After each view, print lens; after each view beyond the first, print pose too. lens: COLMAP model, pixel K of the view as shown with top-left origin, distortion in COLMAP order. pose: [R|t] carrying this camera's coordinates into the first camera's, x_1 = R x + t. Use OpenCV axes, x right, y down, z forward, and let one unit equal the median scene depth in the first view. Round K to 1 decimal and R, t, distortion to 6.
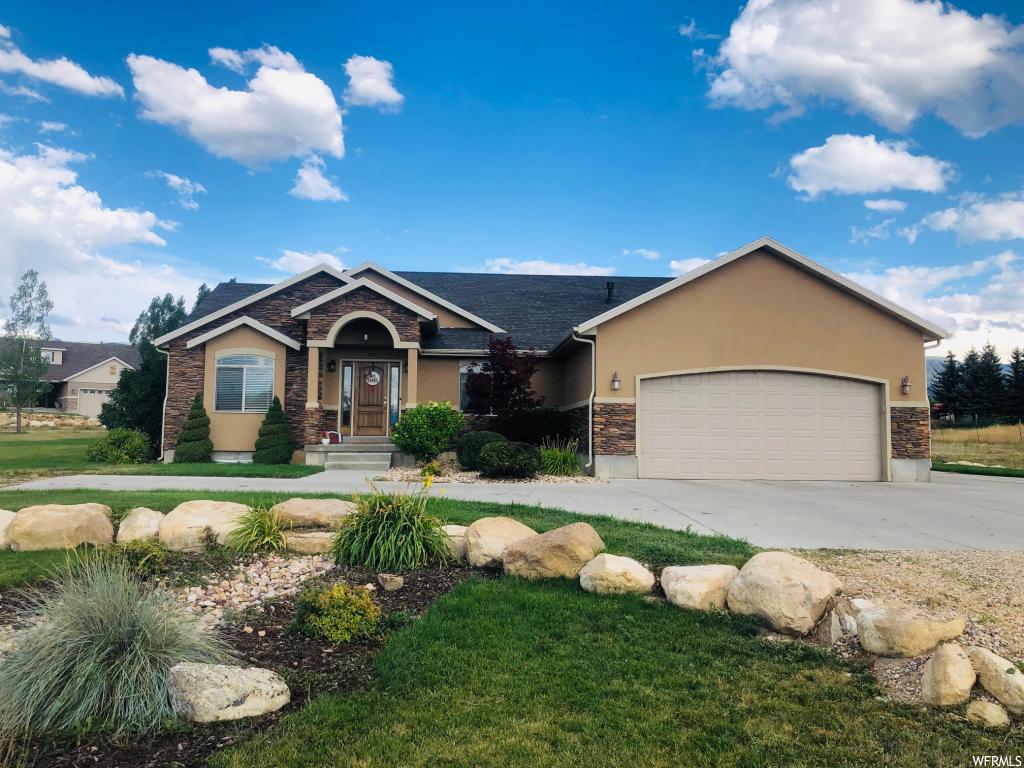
lens RADIAL K [[825.3, 0, 518.0], [0, 825.3, 382.2], [0, 0, 1]] dist [0.019049, 0.001211]
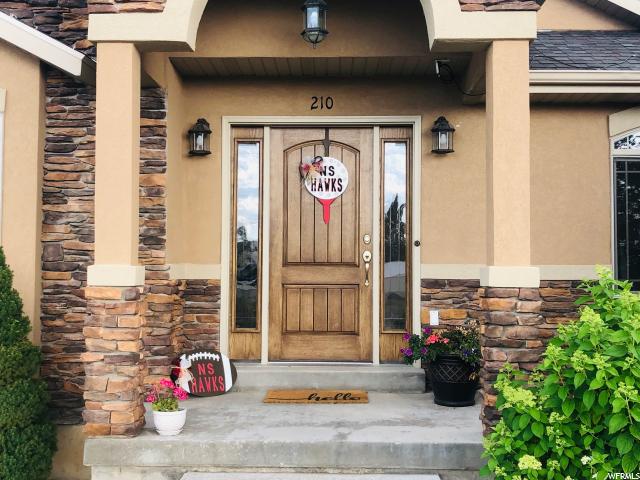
lens RADIAL K [[807.3, 0, 319.5], [0, 807.3, 239.4], [0, 0, 1]] dist [-0.022456, 0.000000]
pose [[0.994374, -0.009256, -0.105521, -0.150316], [0.012614, 0.999434, 0.031196, 0.009611], [0.105172, -0.032351, 0.993928, 0.711406]]
